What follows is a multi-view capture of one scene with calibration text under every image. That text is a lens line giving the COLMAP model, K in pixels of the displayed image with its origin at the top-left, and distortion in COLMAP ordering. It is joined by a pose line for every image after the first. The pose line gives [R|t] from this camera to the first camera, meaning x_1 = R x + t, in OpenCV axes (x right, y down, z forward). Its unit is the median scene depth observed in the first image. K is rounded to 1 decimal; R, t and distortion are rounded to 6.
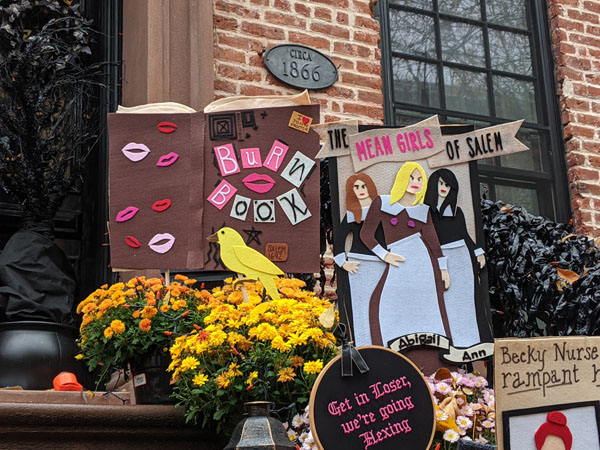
lens RADIAL K [[1036.7, 0, 300.0], [0, 1036.7, 225.0], [0, 0, 1]] dist [0.309992, -1.299075]
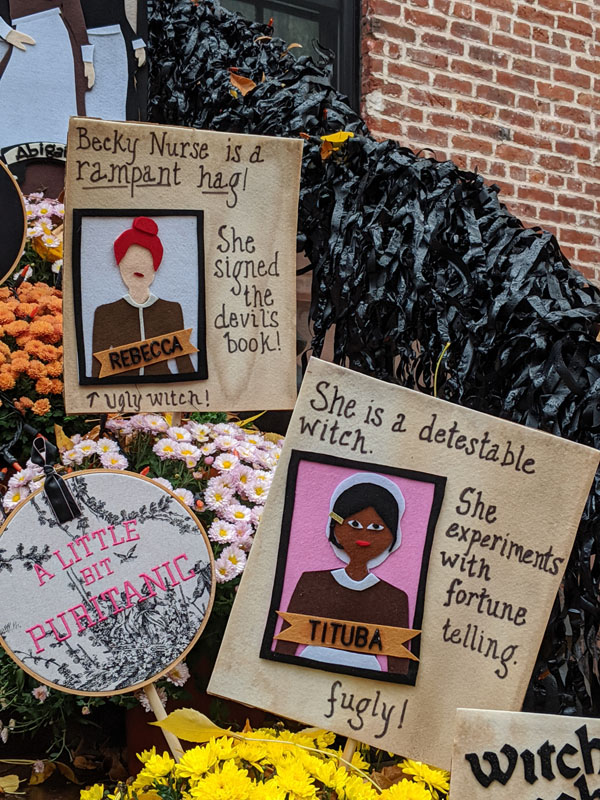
lens RADIAL K [[1382.3, 0, 300.0], [0, 1382.3, 400.0], [0, 0, 1]] dist [0.309992, -1.299075]
pose [[0.982947, 0.058336, 0.174393, 0.128790], [-0.094360, 0.973983, 0.206043, 0.058322], [-0.157836, -0.218985, 0.962878, -0.055081]]
